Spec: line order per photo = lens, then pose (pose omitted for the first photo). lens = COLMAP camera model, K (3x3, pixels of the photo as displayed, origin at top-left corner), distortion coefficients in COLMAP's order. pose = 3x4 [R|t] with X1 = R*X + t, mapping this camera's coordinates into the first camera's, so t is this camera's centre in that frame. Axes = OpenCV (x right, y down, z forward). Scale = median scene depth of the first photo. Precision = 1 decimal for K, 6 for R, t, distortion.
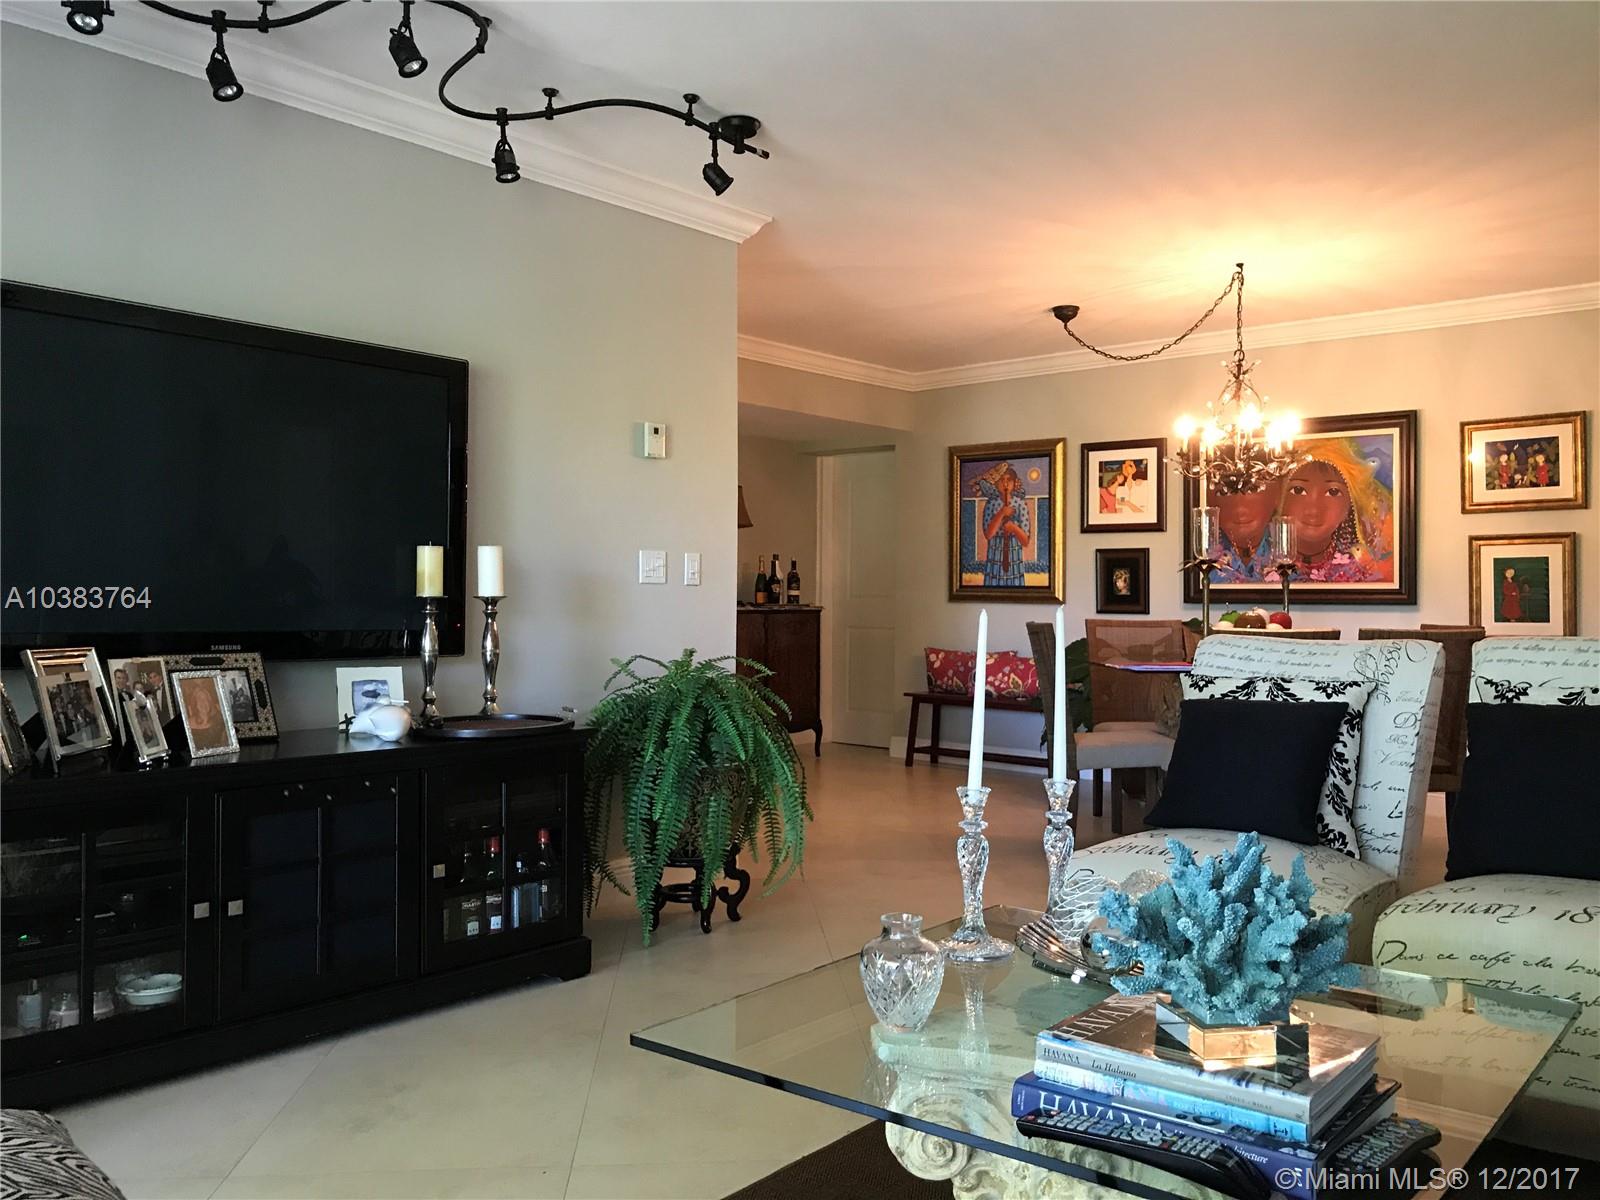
lens RADIAL K [[1321.8, 0, 803.0], [0, 1321.8, 592.9], [0, 0, 1]] dist [0.060000, -0.102007]
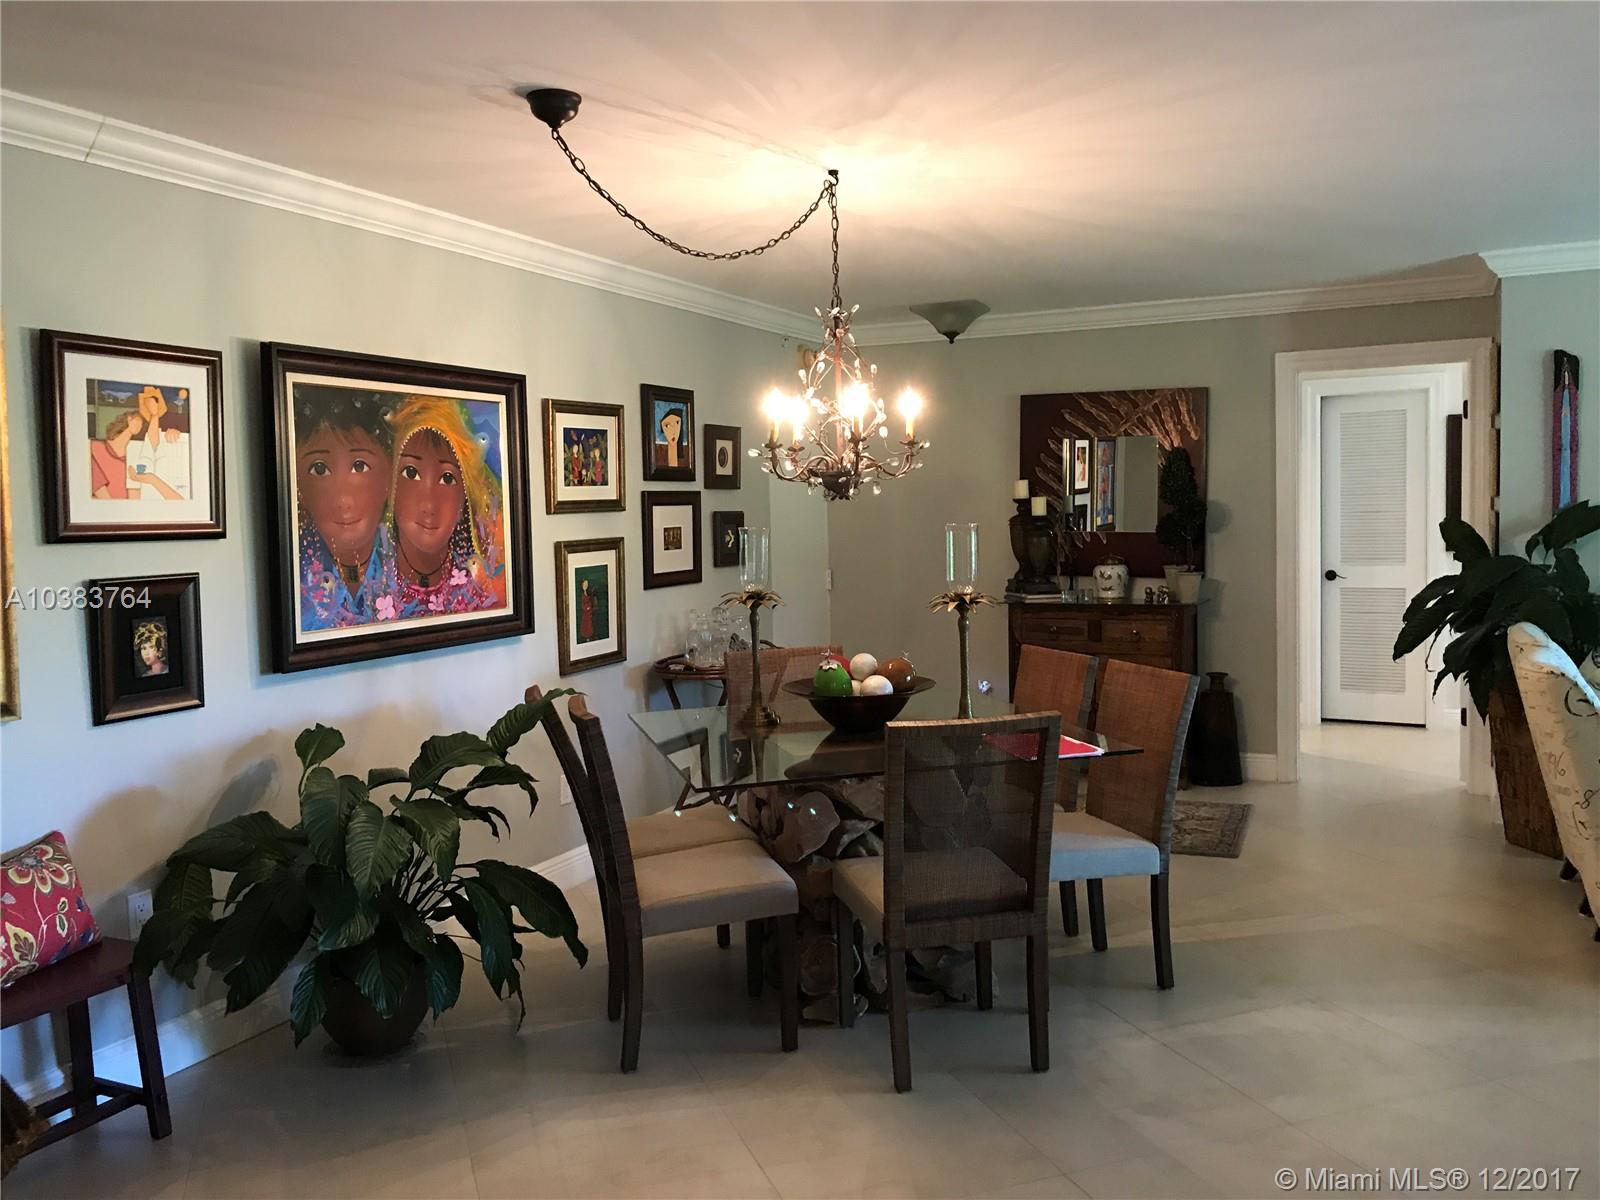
lens RADIAL K [[1321.8, 0, 826.6], [0, 1321.8, 597.4], [0, 0, 1]] dist [0.060000, -0.102007]
pose [[-0.271701, -0.065763, 0.960132, -0.297519], [0.021850, 0.996984, 0.074470, -0.061114], [-0.962134, 0.041212, -0.269445, 0.988986]]
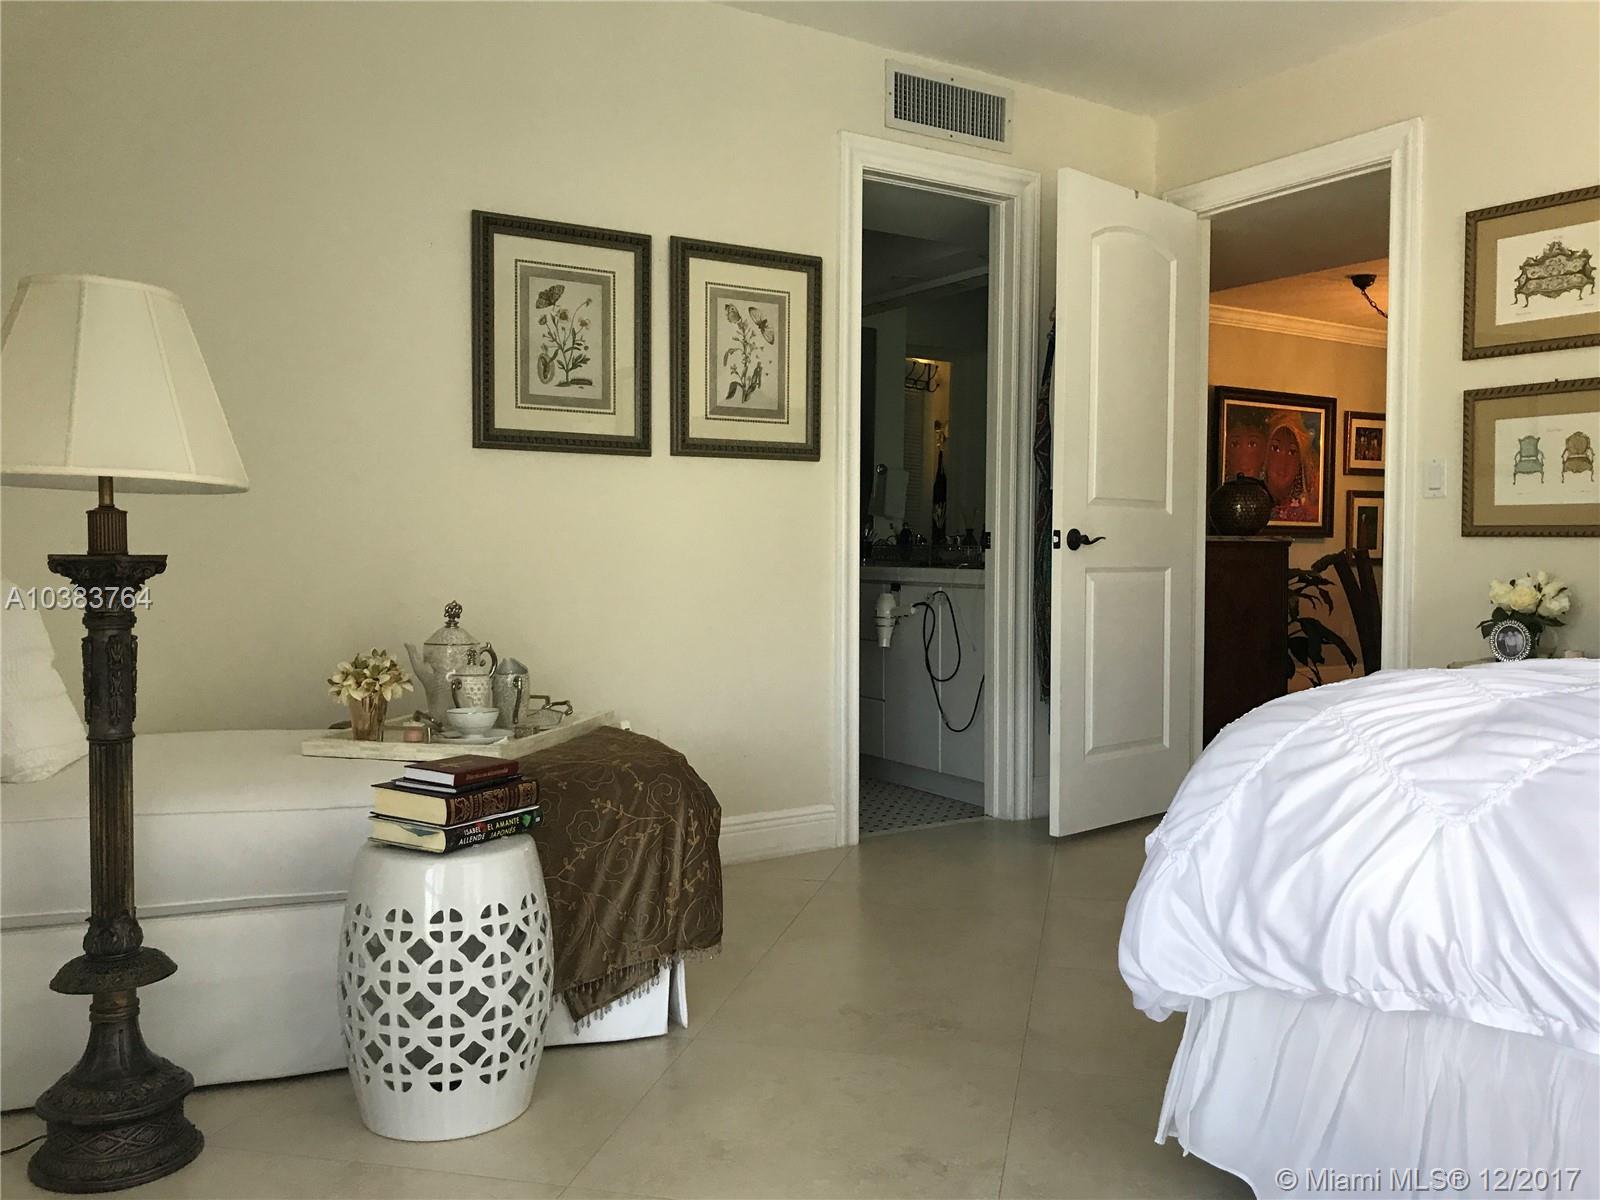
lens RADIAL K [[1321.8, 0, 848.1], [0, 1321.8, 581.3], [0, 0, 1]] dist [0.060000, -0.102007]
pose [[0.271557, -0.027099, 0.962041, -0.974250], [-0.008005, 0.999505, 0.030414, 0.015322], [-0.962389, -0.015960, 0.271206, 1.053581]]
